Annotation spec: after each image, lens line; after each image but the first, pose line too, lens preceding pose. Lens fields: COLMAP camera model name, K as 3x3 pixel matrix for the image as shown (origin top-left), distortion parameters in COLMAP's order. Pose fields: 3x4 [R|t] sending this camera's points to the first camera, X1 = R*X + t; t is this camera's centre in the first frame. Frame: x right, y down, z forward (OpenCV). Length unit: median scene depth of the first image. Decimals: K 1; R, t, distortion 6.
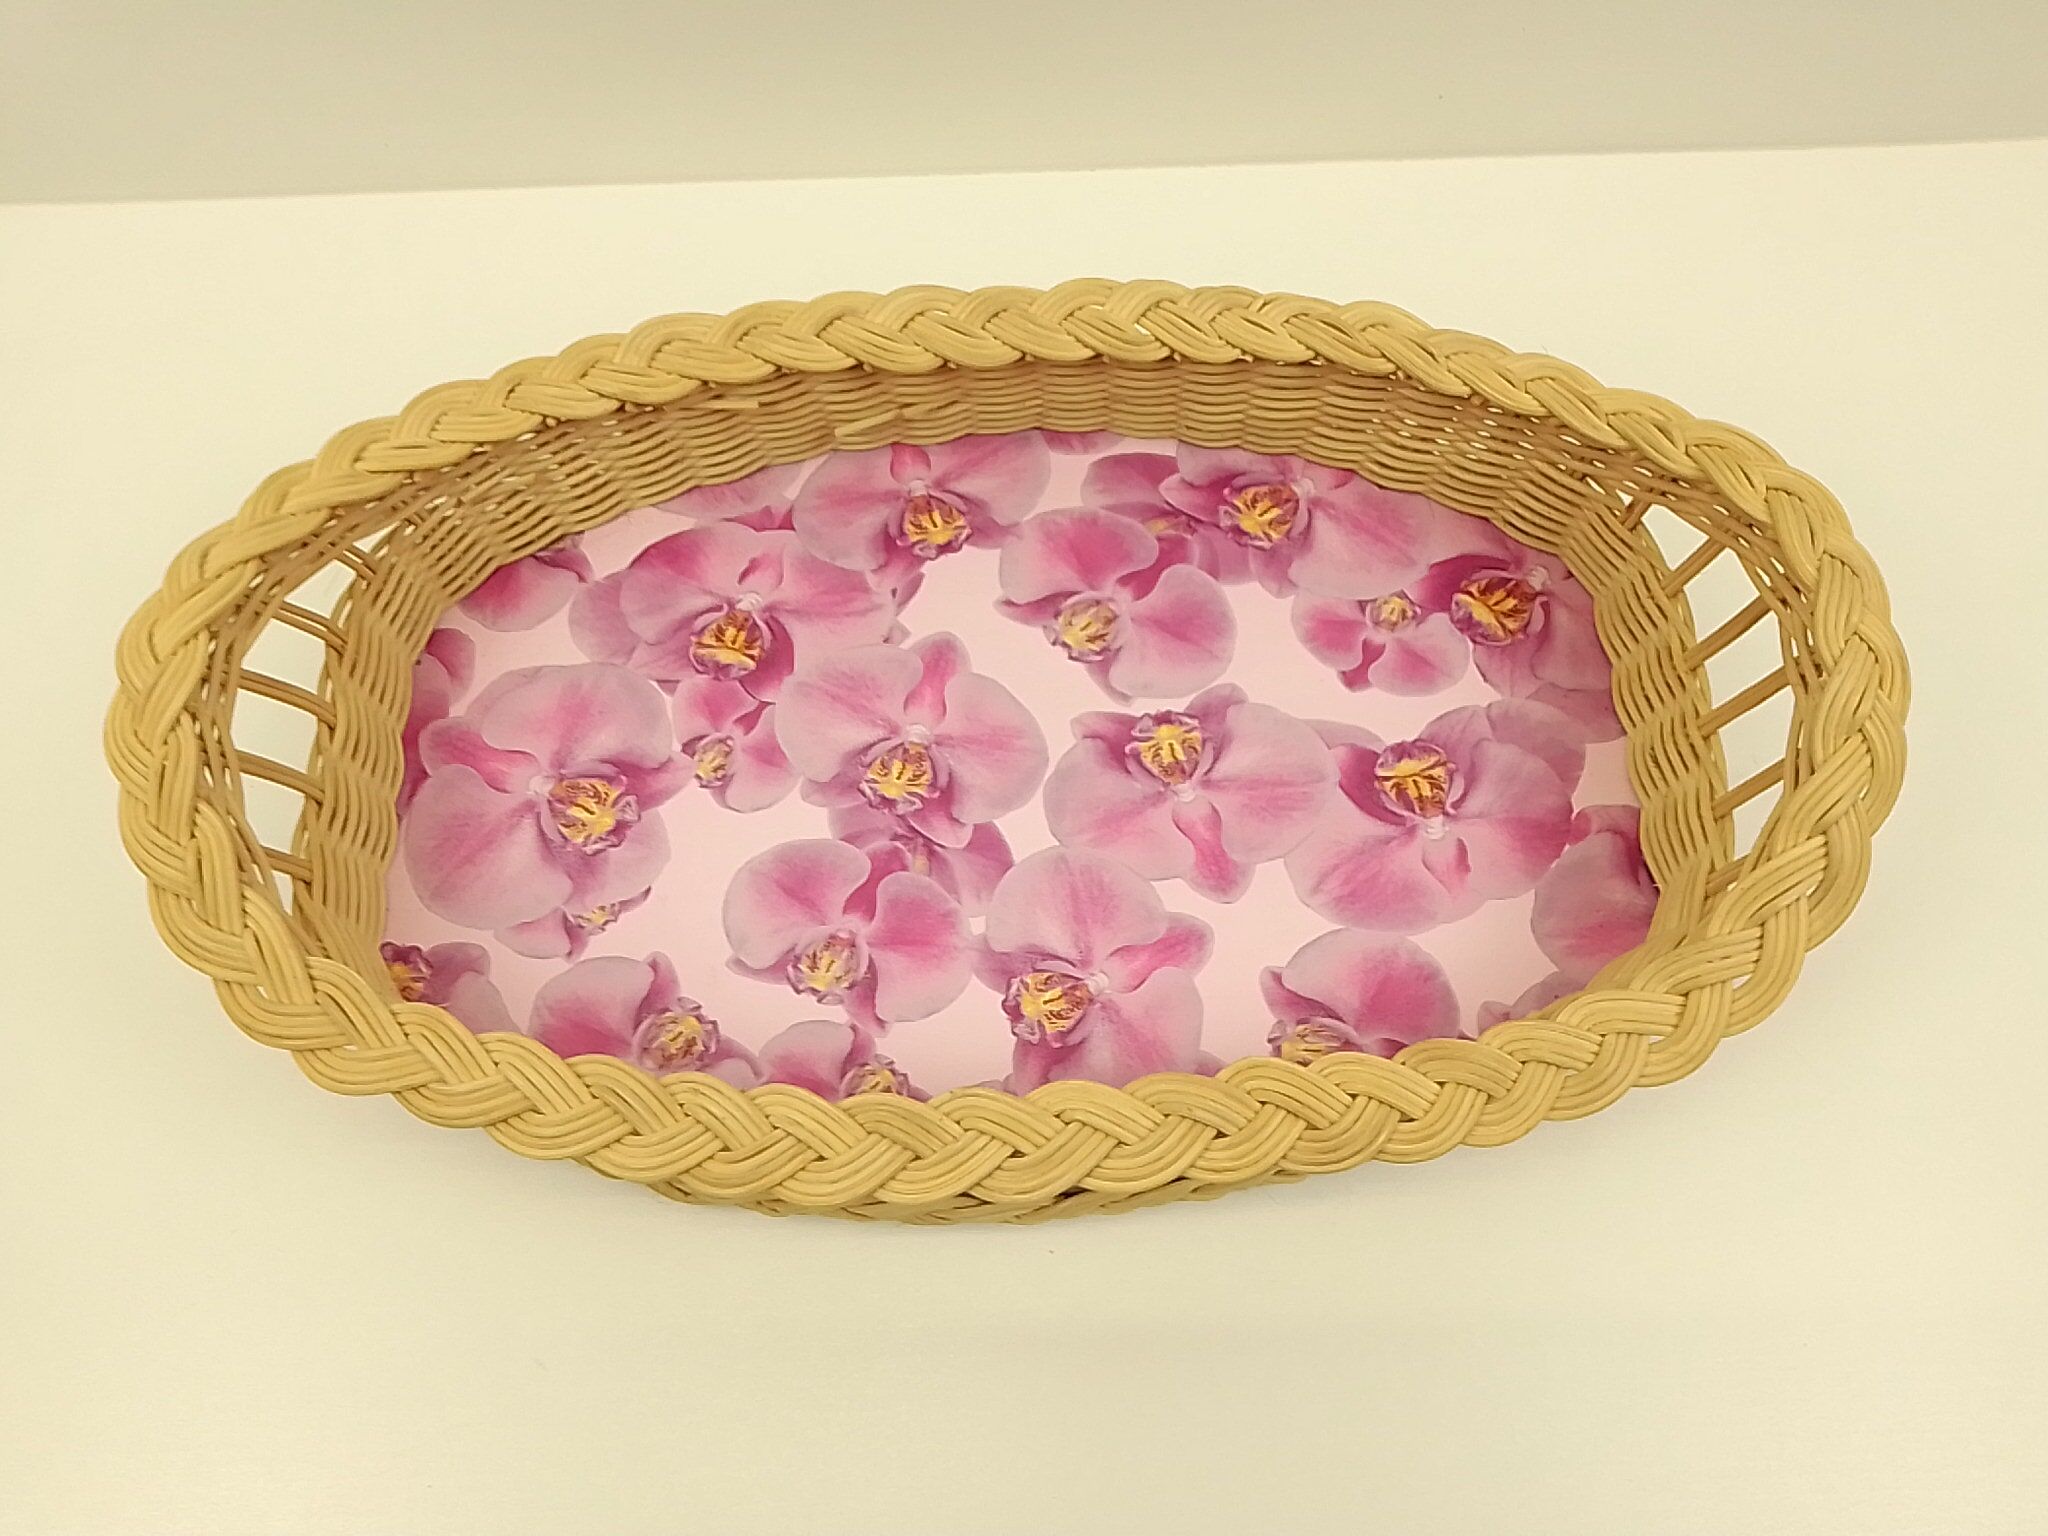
lens RADIAL K [[1563.6, 0, 1036.2], [0, 1563.6, 763.3], [0, 0, 1]] dist [0.058616, -0.003684]
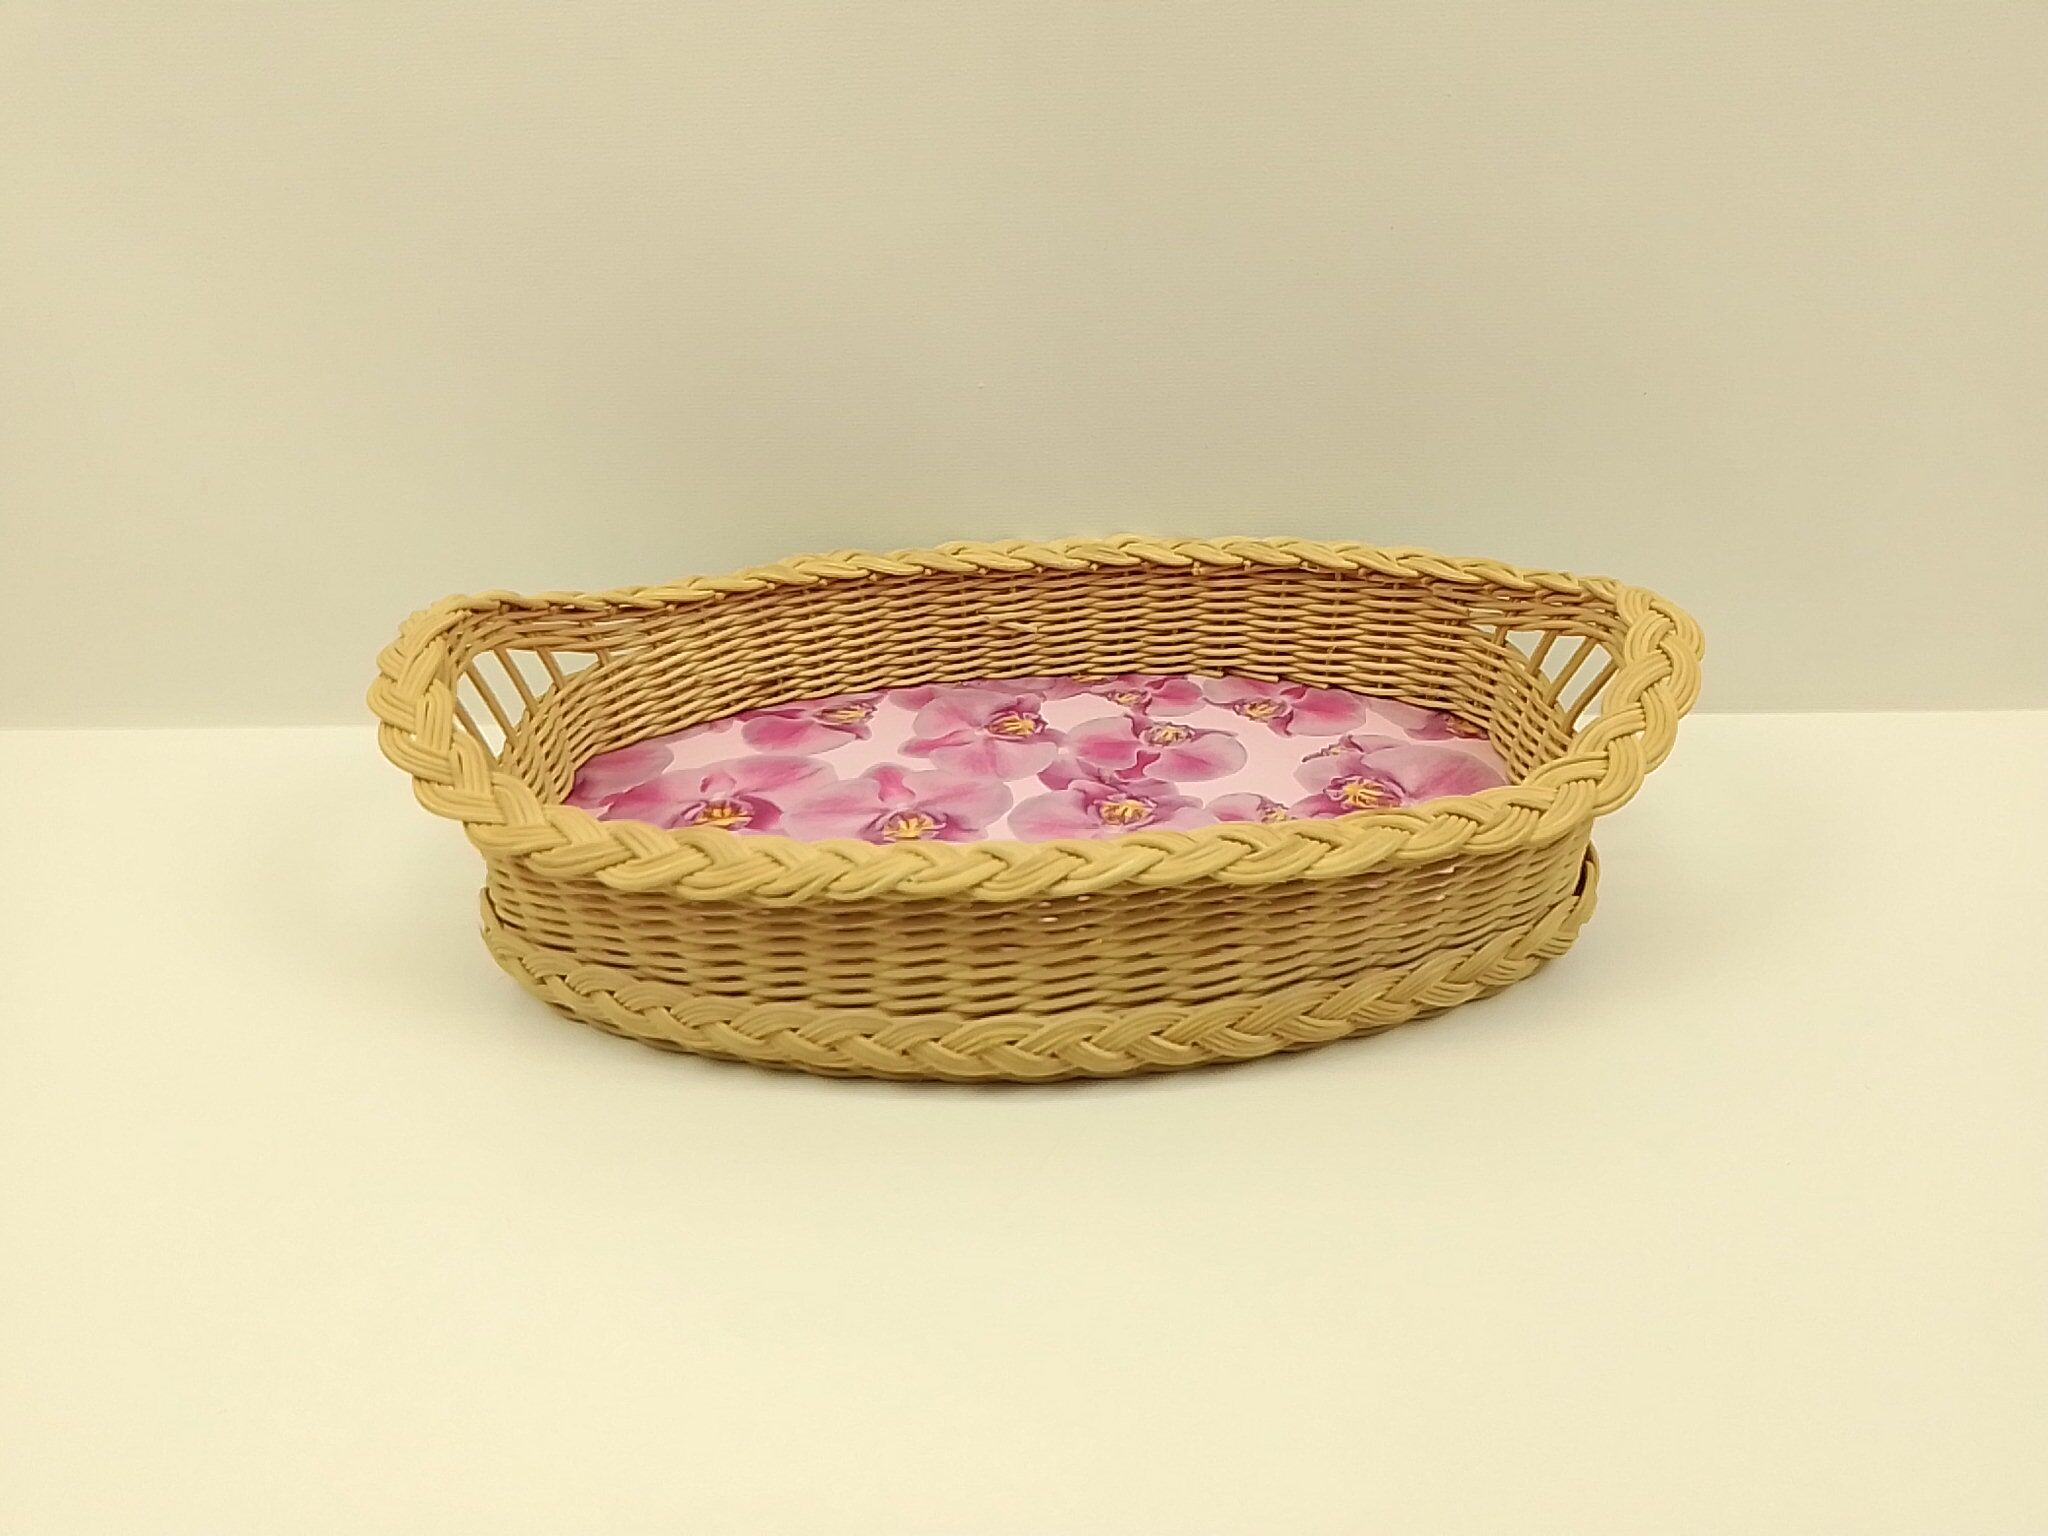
lens RADIAL K [[1563.6, 0, 1036.2], [0, 1563.6, 763.3], [0, 0, 1]] dist [0.058616, -0.003684]
pose [[-0.999060, 0.015060, 0.040654, -0.066442], [0.038547, -0.120608, 0.991952, -1.231585], [0.019842, 0.992586, 0.119914, 0.801327]]
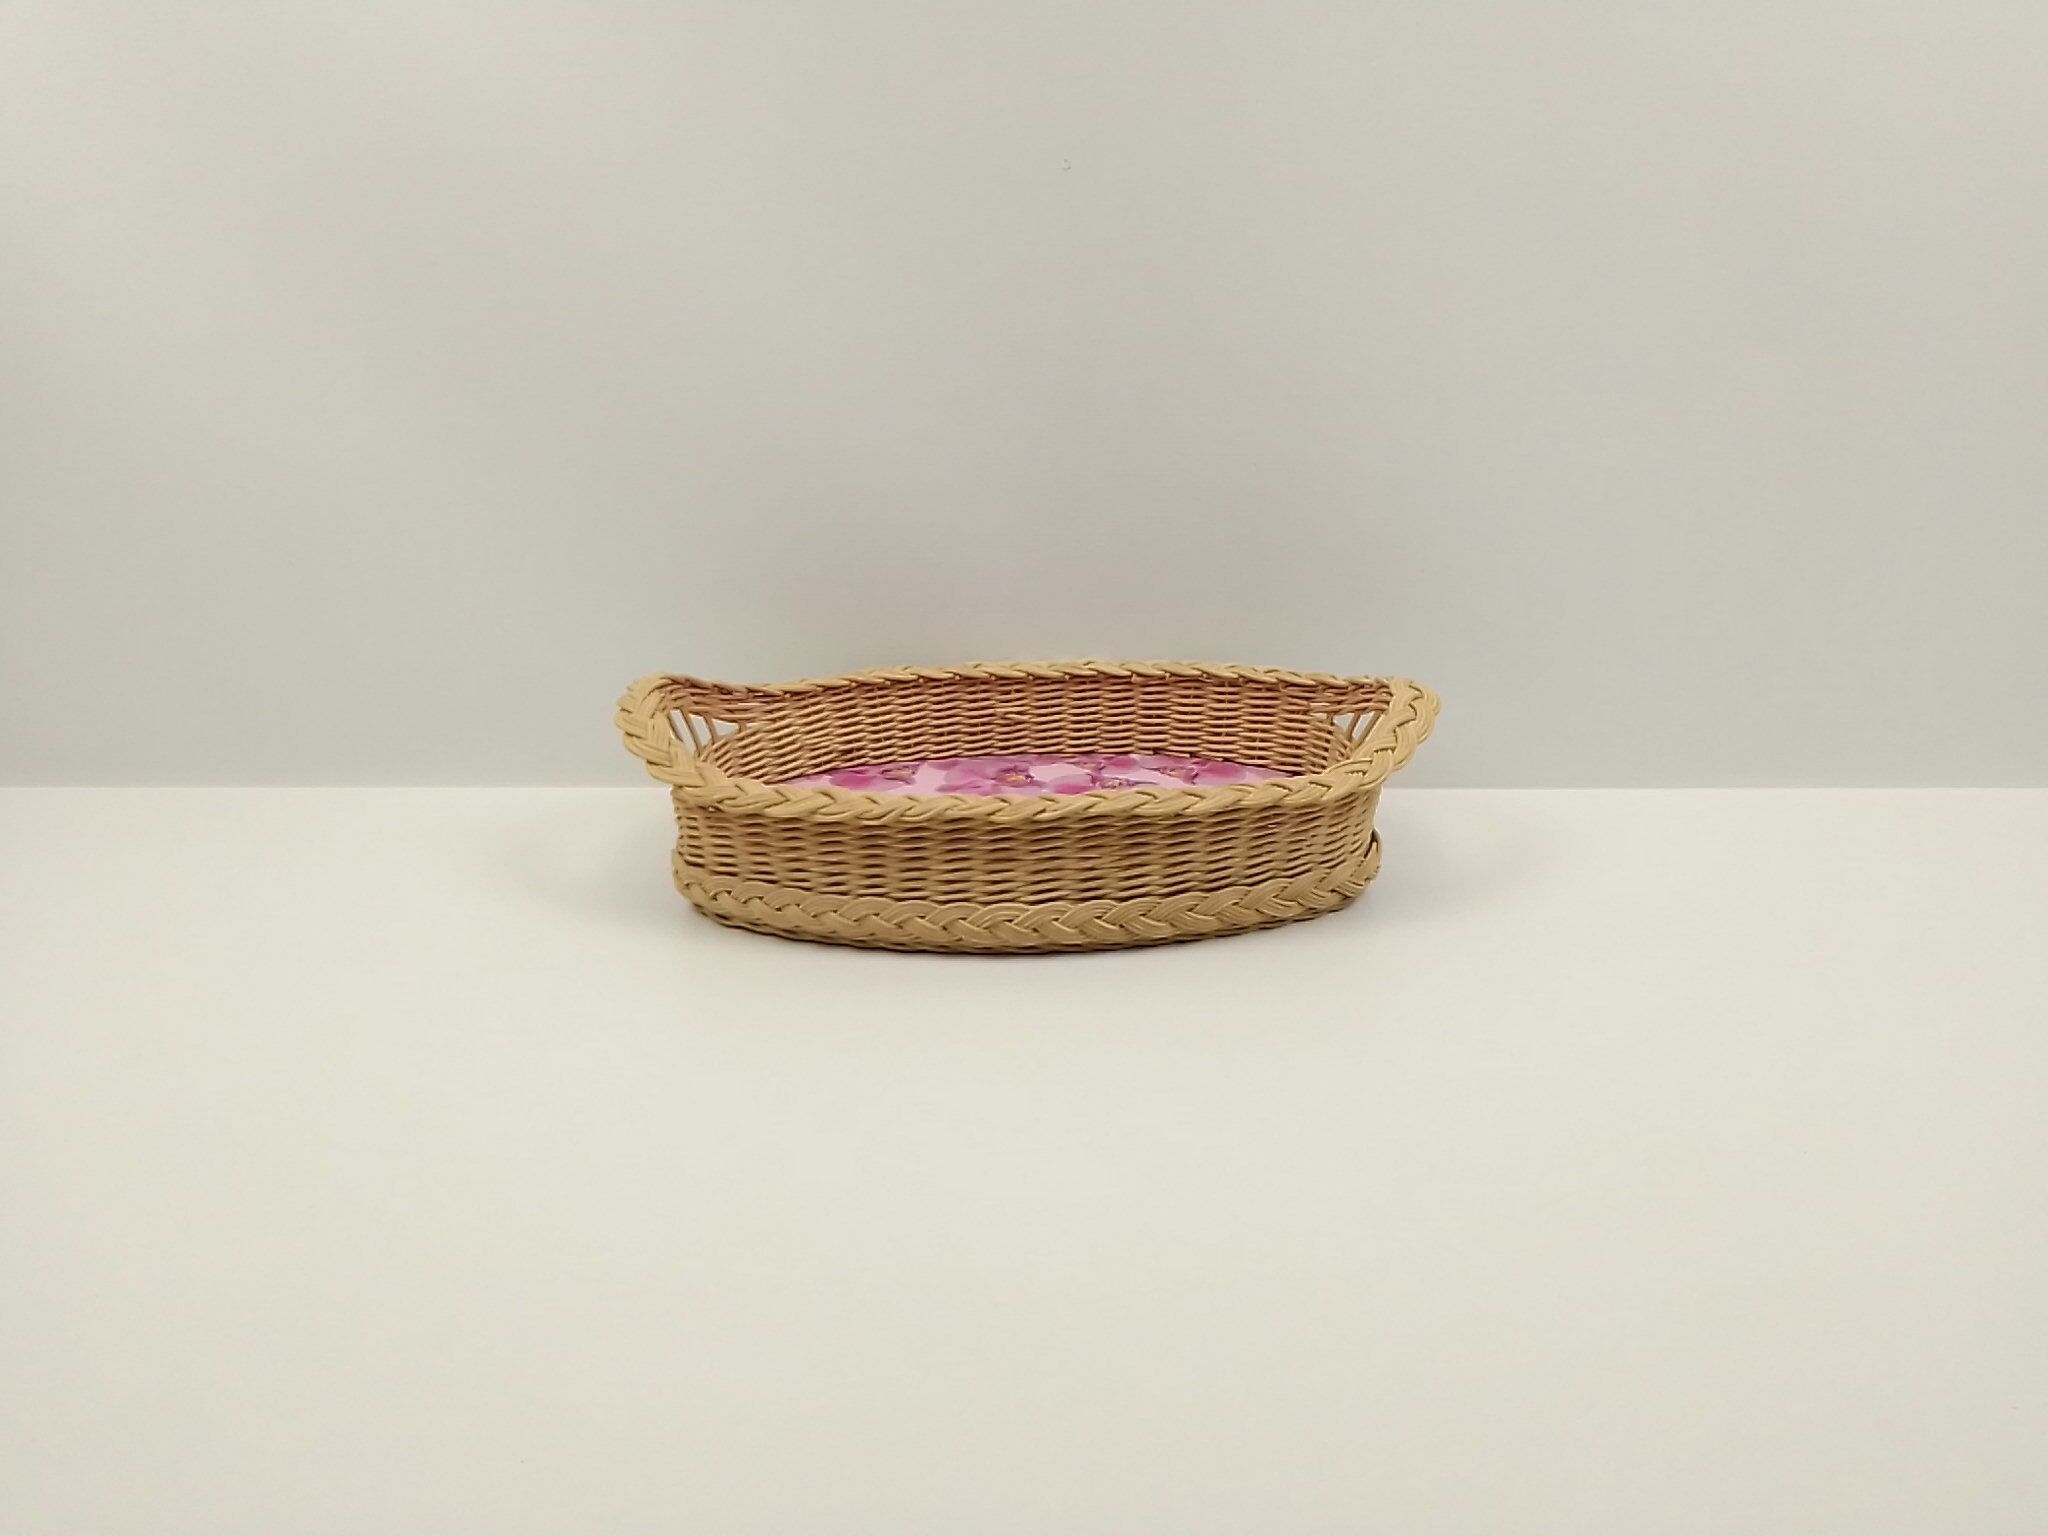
lens RADIAL K [[1563.6, 0, 1036.2], [0, 1563.6, 763.3], [0, 0, 1]] dist [0.058616, -0.003684]
pose [[-0.999545, 0.003287, 0.029981, -0.085209], [0.030120, 0.057130, 0.997912, -1.918583], [0.001567, 0.998361, -0.057203, 1.031792]]
